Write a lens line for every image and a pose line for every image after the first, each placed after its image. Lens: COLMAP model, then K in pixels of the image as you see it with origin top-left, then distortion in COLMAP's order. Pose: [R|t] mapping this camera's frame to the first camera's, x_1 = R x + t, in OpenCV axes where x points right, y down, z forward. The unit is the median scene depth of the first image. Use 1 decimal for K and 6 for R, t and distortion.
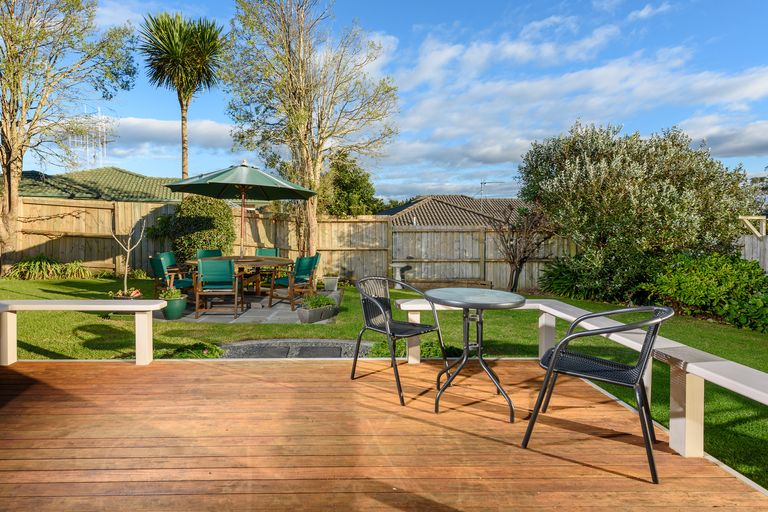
lens RADIAL K [[427.8, 0, 360.1], [0, 427.8, 224.6], [0, 0, 1]] dist [0.012557, -0.000670]
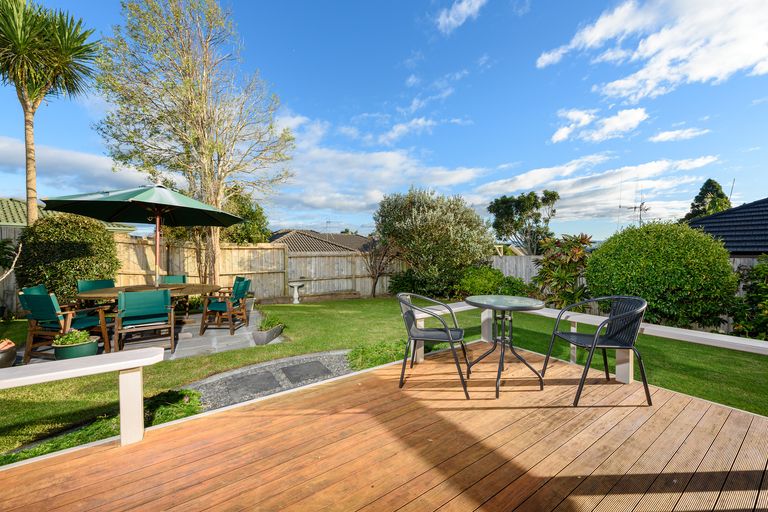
lens RADIAL K [[301.1, 0, 383.5], [0, 301.1, 255.5], [0, 0, 1]] dist [0.006865, -0.000726]
pose [[0.831942, -0.011844, 0.554736, -0.175303], [0.006468, 0.999911, 0.011648, 0.004631], [-0.554825, -0.006103, 0.831945, 0.140762]]
